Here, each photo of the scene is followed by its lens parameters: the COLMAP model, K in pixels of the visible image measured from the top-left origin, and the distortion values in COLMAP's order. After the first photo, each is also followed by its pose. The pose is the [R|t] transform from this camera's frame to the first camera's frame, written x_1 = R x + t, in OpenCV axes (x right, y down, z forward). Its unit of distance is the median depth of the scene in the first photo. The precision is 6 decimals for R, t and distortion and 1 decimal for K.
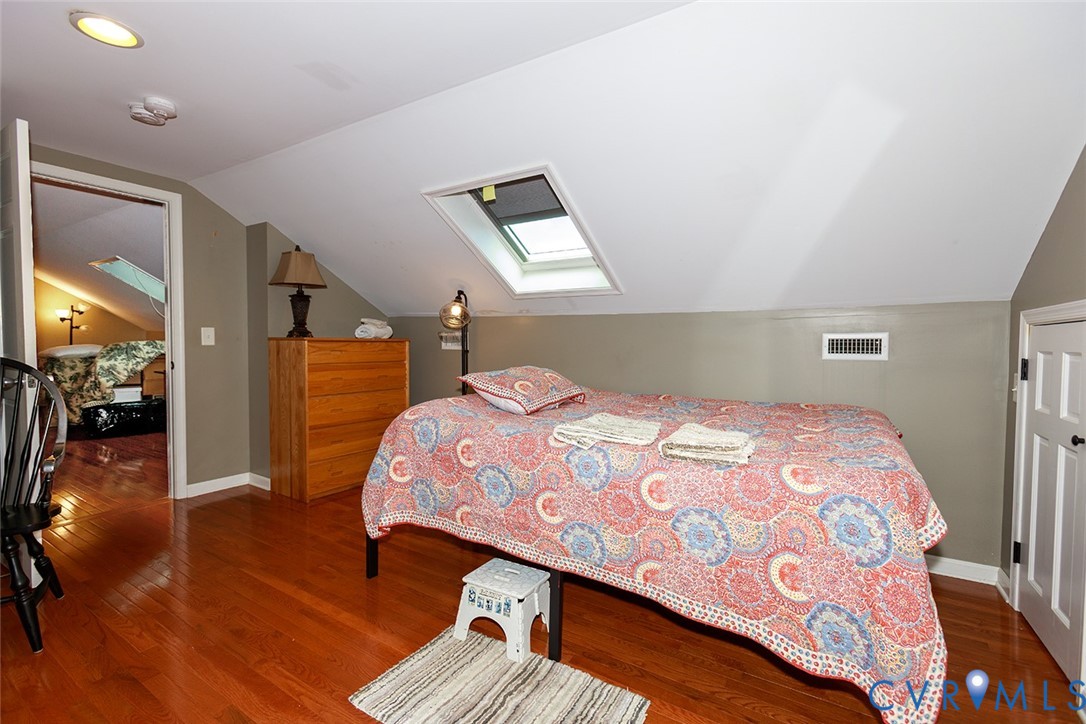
lens RADIAL K [[494.4, 0, 539.1], [0, 494.4, 355.3], [0, 0, 1]] dist [-0.000717, -0.000033]
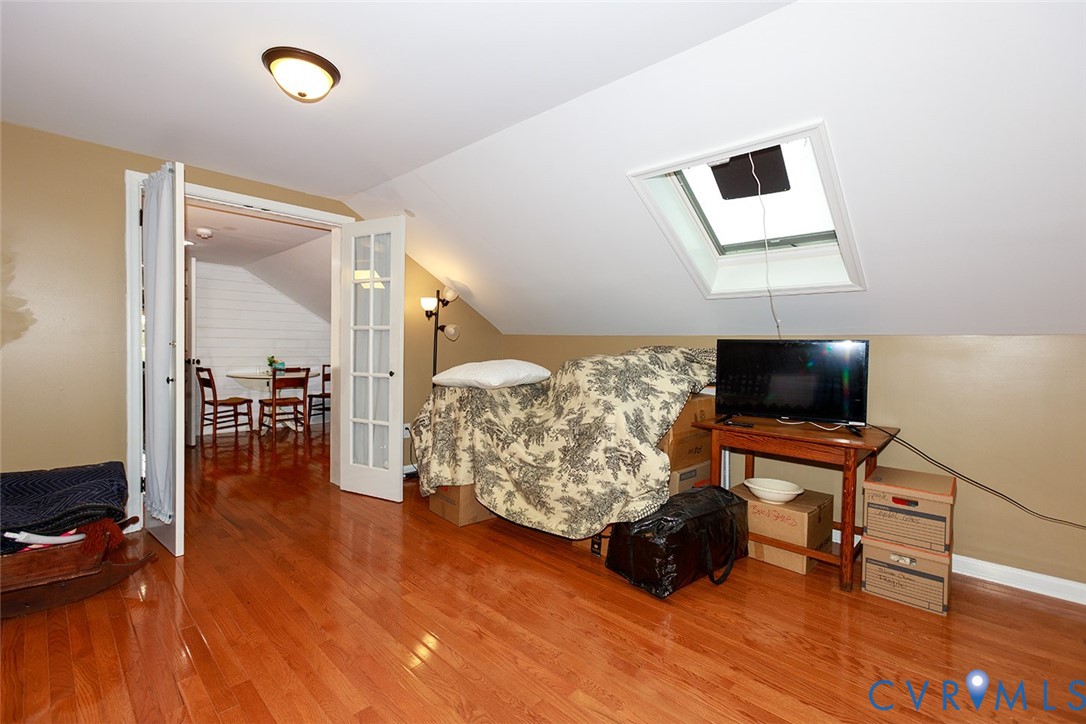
lens RADIAL K [[494.4, 0, 539.1], [0, 494.4, 355.3], [0, 0, 1]] dist [-0.000717, -0.000033]
pose [[0.987345, 0.013020, -0.158051, -0.729452], [-0.015729, 0.999750, -0.015902, -0.017554], [0.157805, 0.018187, 0.987303, 0.443964]]
